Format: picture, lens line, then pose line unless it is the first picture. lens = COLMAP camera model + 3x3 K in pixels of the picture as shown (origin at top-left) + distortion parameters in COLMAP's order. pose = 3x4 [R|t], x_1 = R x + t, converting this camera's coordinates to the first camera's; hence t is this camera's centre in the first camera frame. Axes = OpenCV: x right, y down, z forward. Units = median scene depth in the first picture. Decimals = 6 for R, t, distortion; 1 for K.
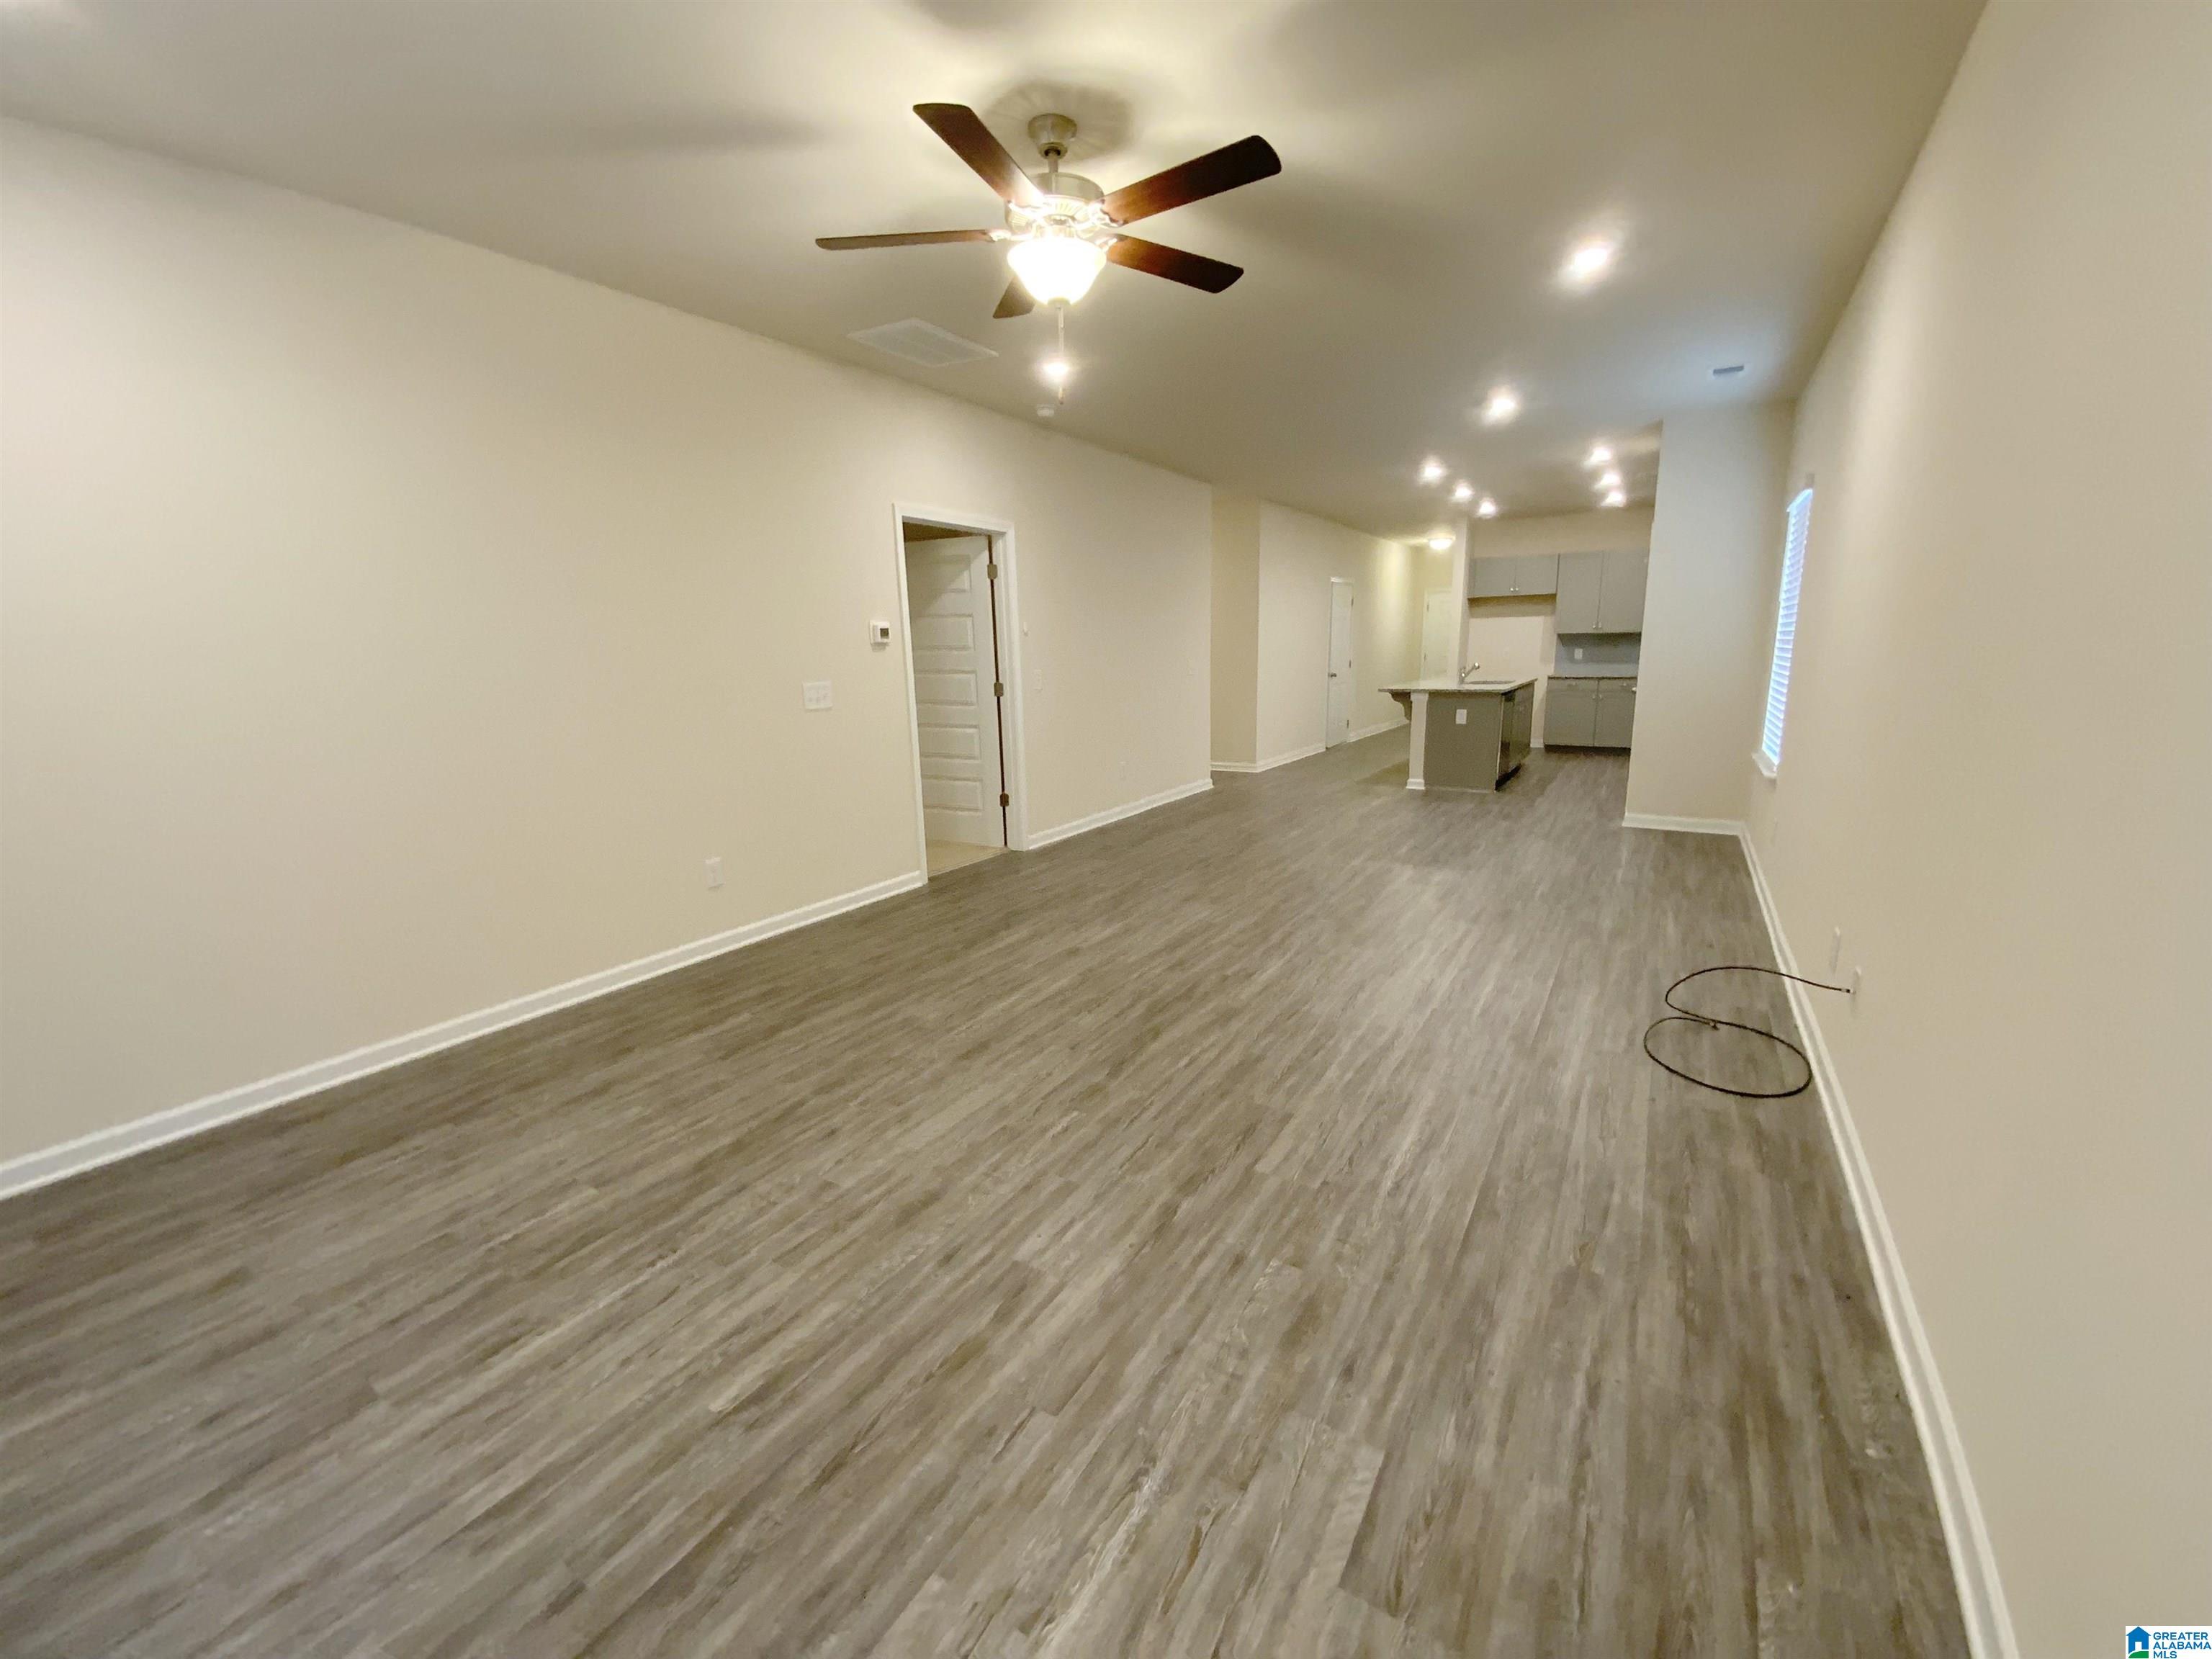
lens RADIAL K [[905.5, 0, 1103.8], [0, 905.5, 735.6], [0, 0, 1]] dist [0.024865, -0.019457]
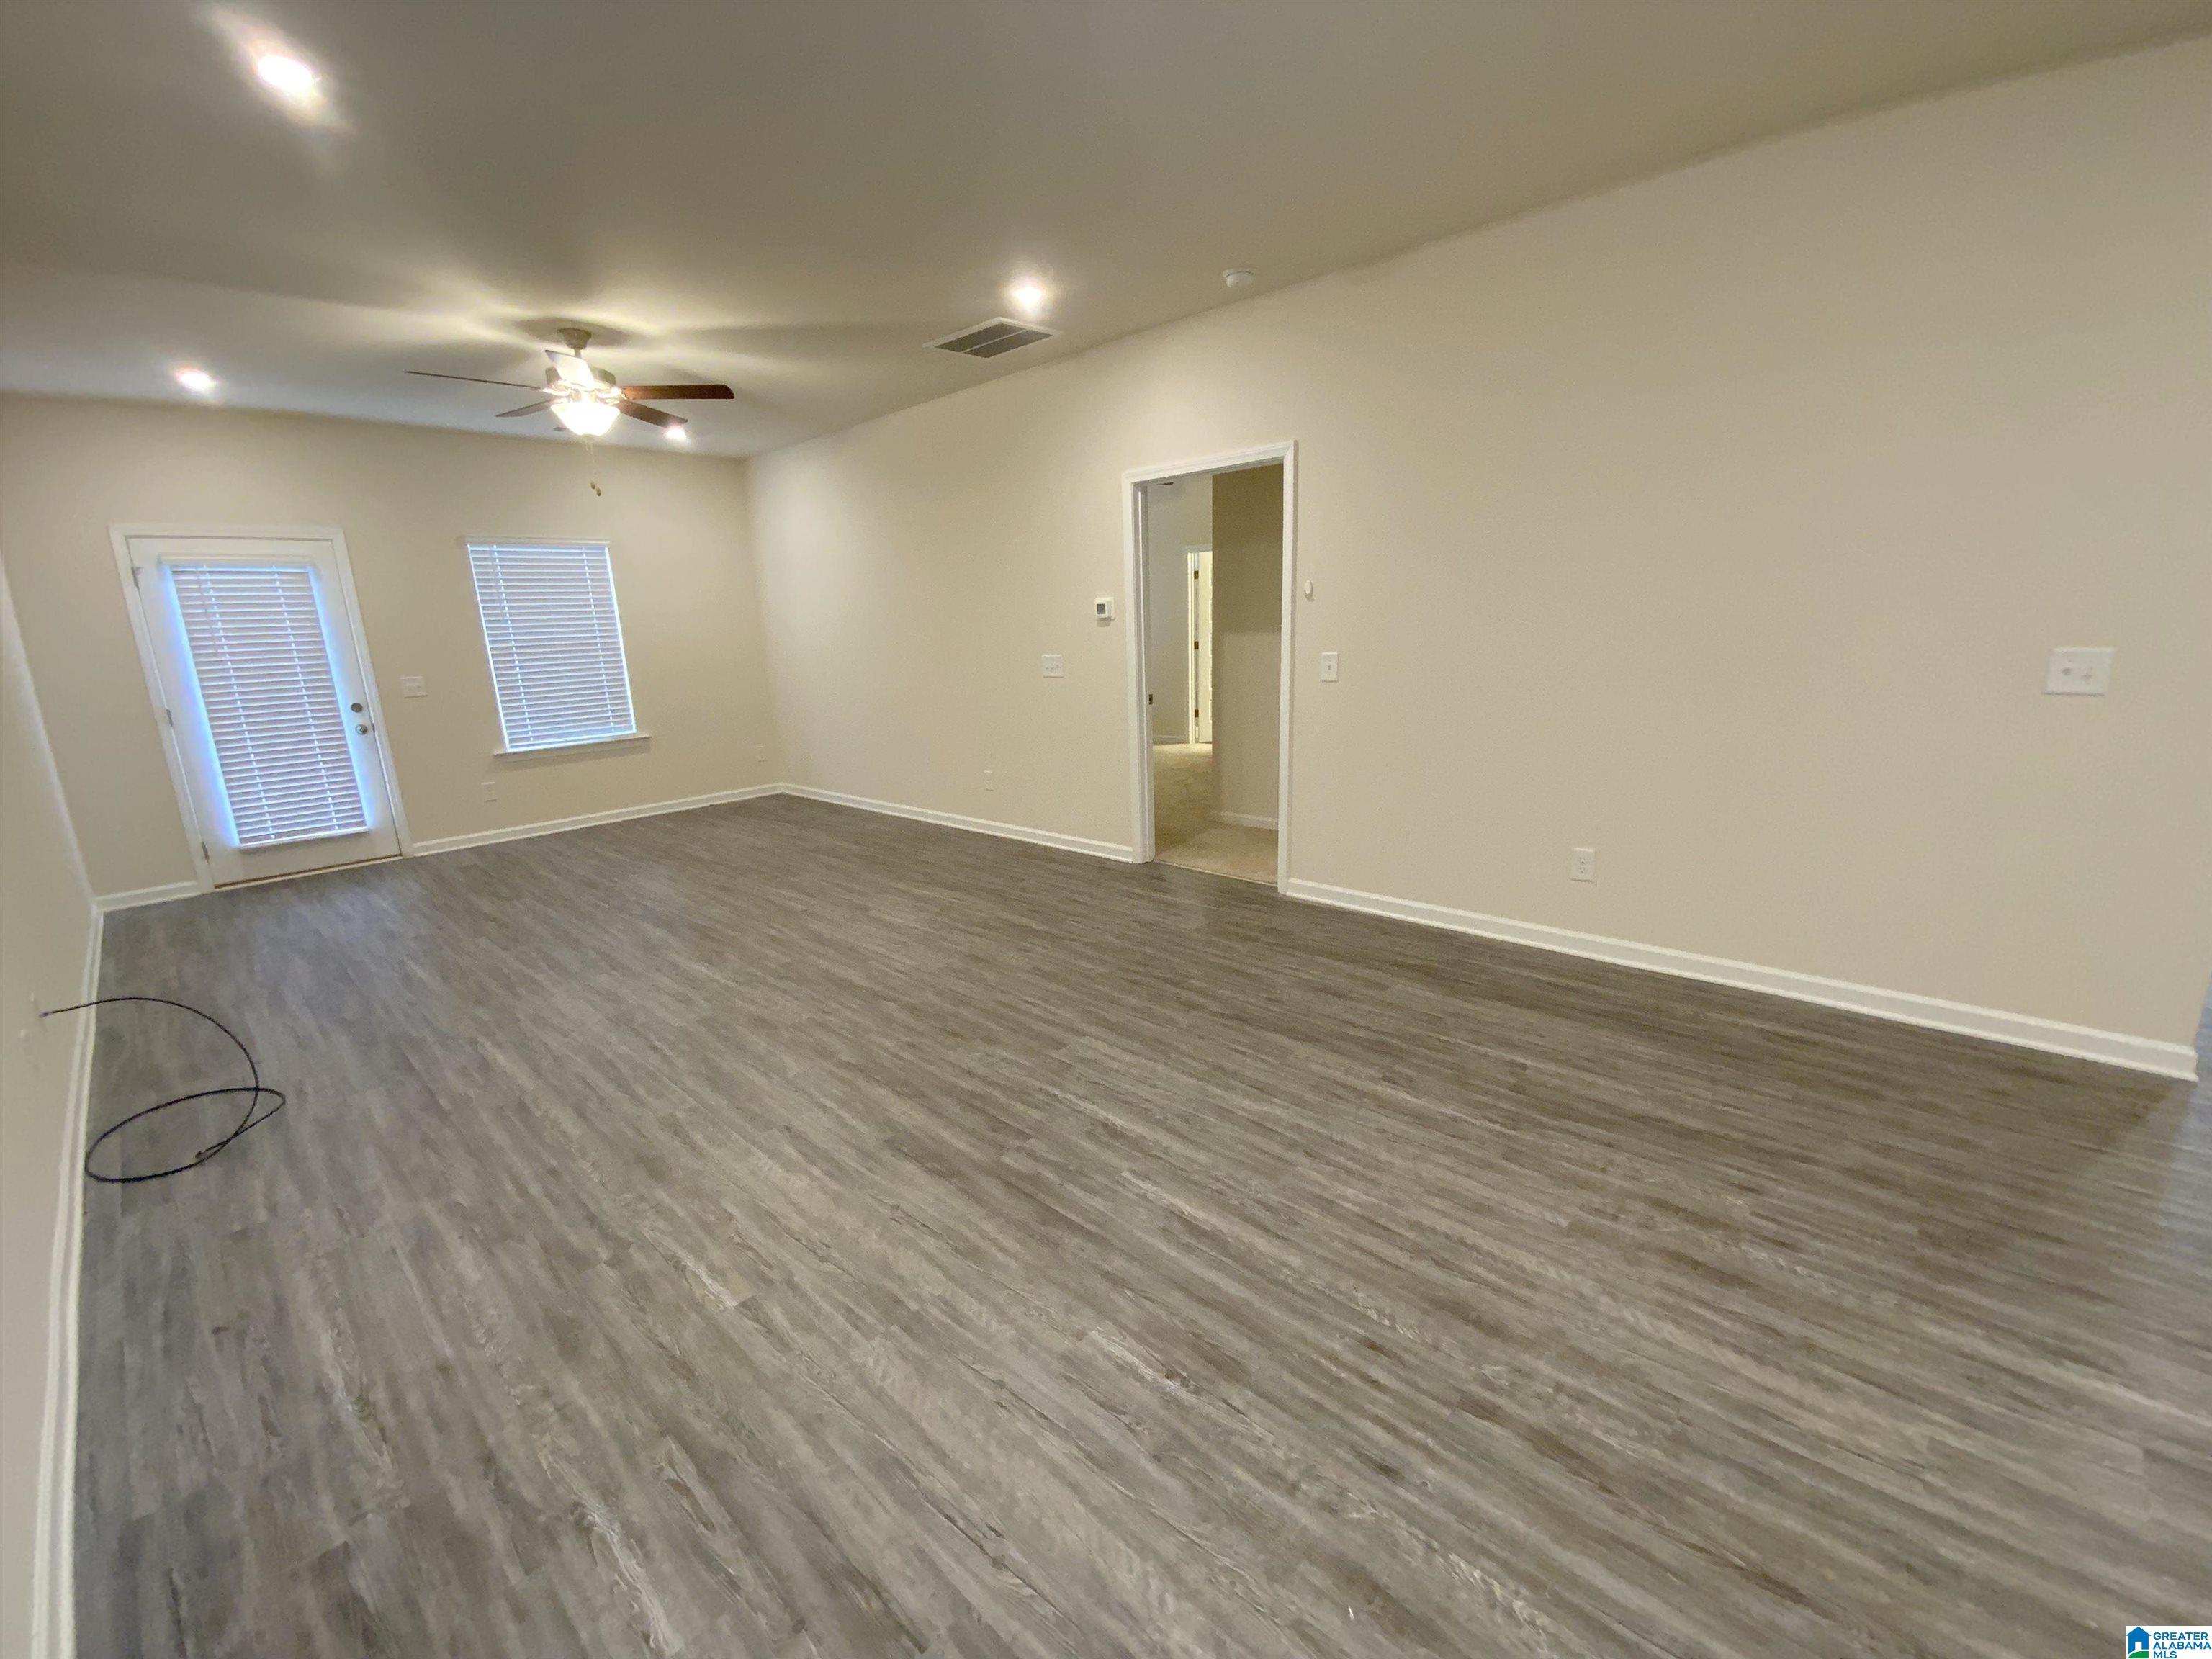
lens RADIAL K [[896.0, 0, 1119.5], [0, 896.0, 830.9], [0, 0, 1]] dist [0.021684, -0.015789]
pose [[-0.184770, 0.257306, -0.948501, 0.886943], [-0.053885, 0.961014, 0.271198, -0.165383], [0.981303, 0.101219, -0.163701, 1.402123]]
